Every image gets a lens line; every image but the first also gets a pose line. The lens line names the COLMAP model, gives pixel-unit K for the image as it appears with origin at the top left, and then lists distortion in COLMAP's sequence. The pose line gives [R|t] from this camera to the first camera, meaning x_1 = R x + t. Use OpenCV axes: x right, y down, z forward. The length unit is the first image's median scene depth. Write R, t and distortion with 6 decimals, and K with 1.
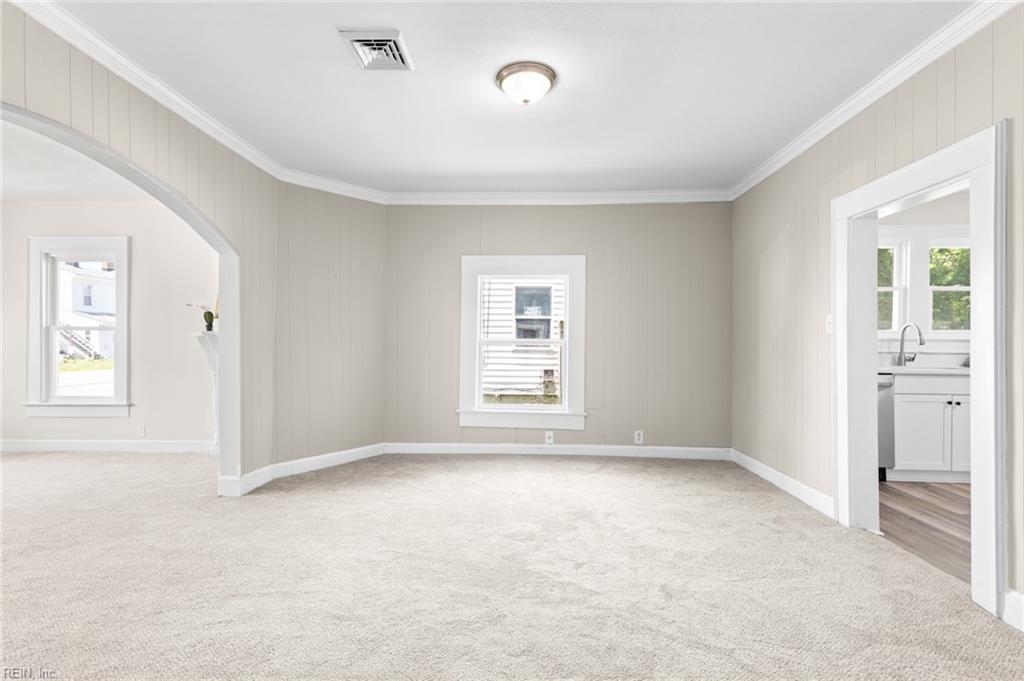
lens RADIAL K [[486.5, 0, 512.0], [0, 486.5, 340.5], [0, 0, 1]] dist [0.002524, 0.000430]
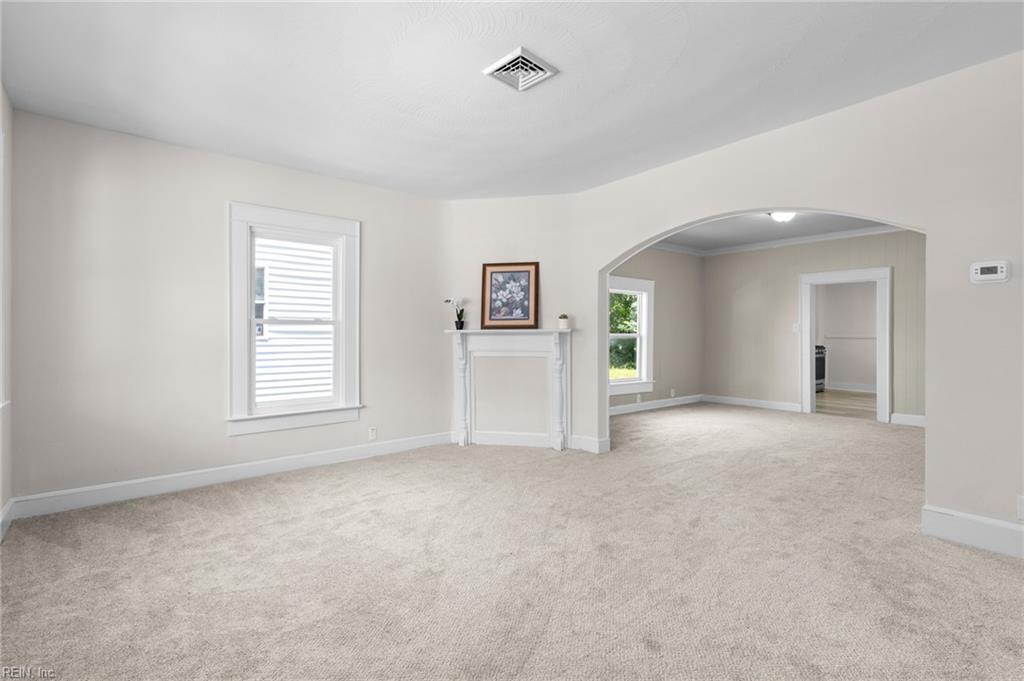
lens RADIAL K [[488.4, 0, 512.0], [0, 488.4, 340.5], [0, 0, 1]] dist [-0.003605, -0.000193]
pose [[0.738398, -0.011021, 0.674275, -1.253068], [-0.002849, 0.999807, 0.019462, -0.011260], [-0.674359, -0.016292, 0.738224, 0.140503]]
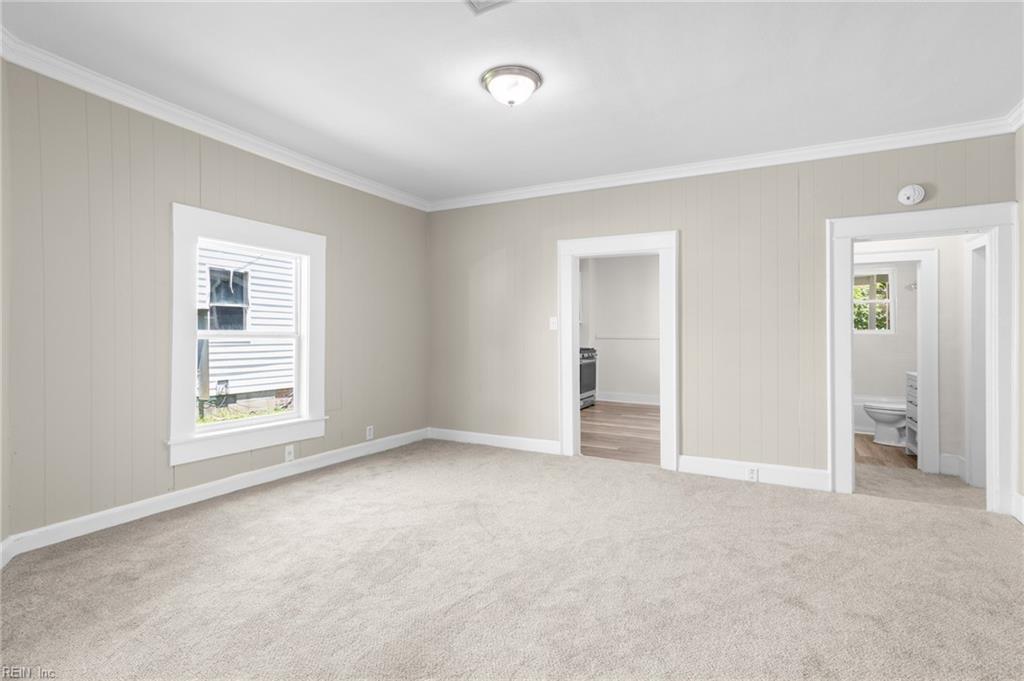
lens RADIAL K [[501.1, 0, 501.9], [0, 501.1, 328.2], [0, 0, 1]] dist [-0.000138, 0.000153]
pose [[0.441717, 0.006692, 0.897130, -0.521116], [-0.007220, 0.999966, -0.003904, -0.008597], [-0.897126, -0.004753, 0.441750, 0.314267]]
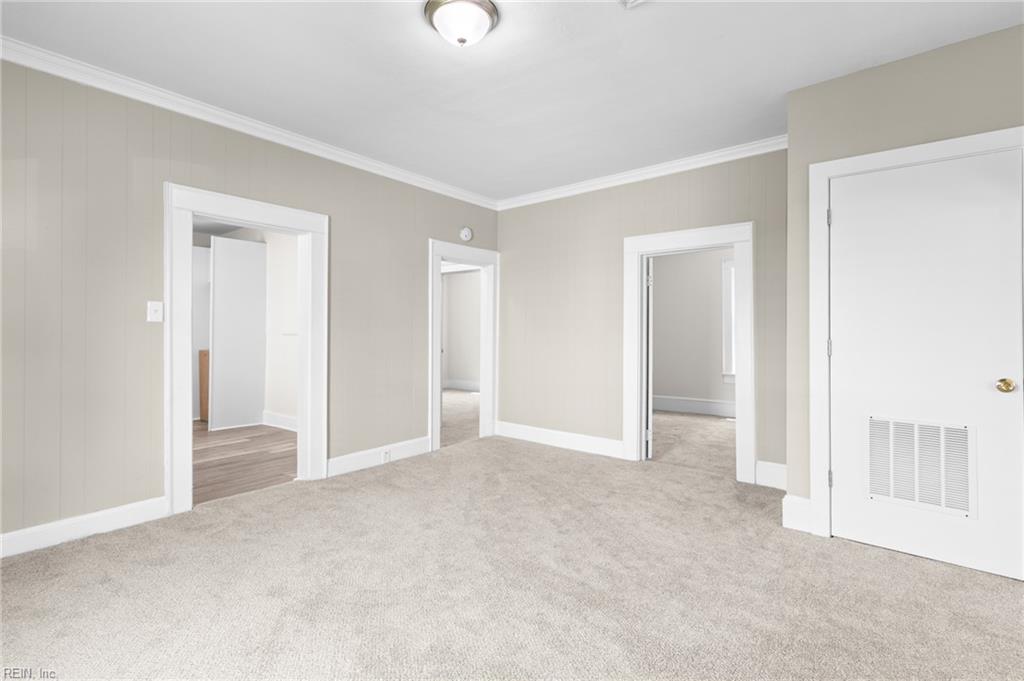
lens RADIAL K [[496.8, 0, 508.2], [0, 496.8, 320.6], [0, 0, 1]] dist [0.040954, -0.000123]
pose [[-0.806873, 0.001259, 0.590723, -0.302713], [-0.015382, 0.999614, -0.023142, -0.001343], [-0.590524, -0.027759, -0.806543, 0.923547]]
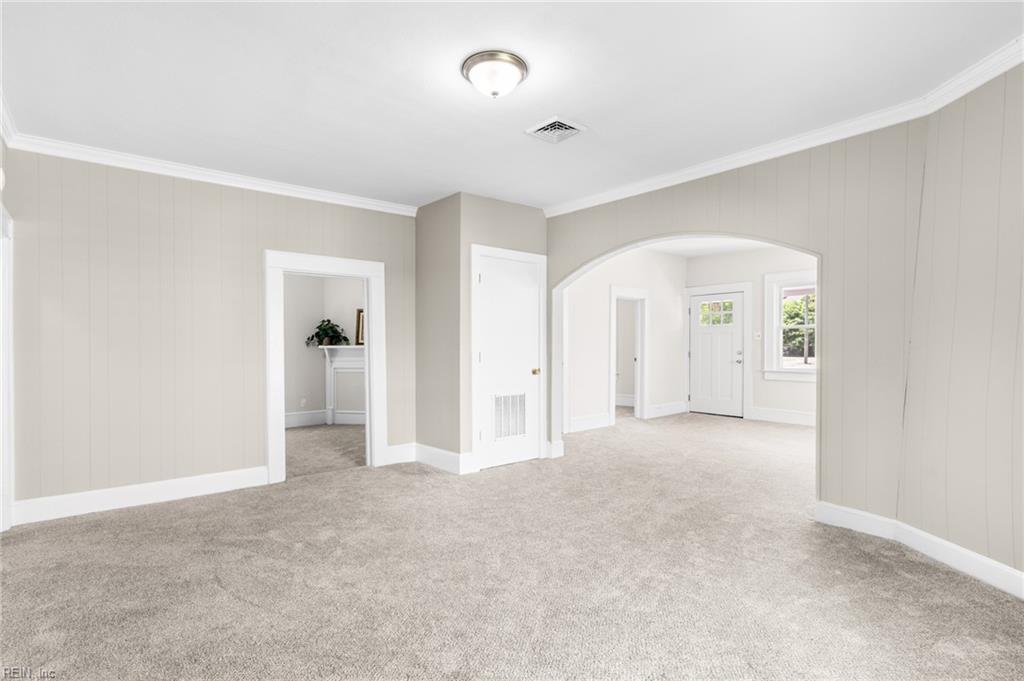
lens RADIAL K [[510.1, 0, 512.0], [0, 510.1, 340.5], [0, 0, 1]] dist [-0.002762, -0.000641]
pose [[-0.732084, -0.008692, -0.681159, 0.414317], [0.002051, 0.999886, -0.014964, -0.008541], [0.681211, -0.012352, -0.731983, 0.997835]]
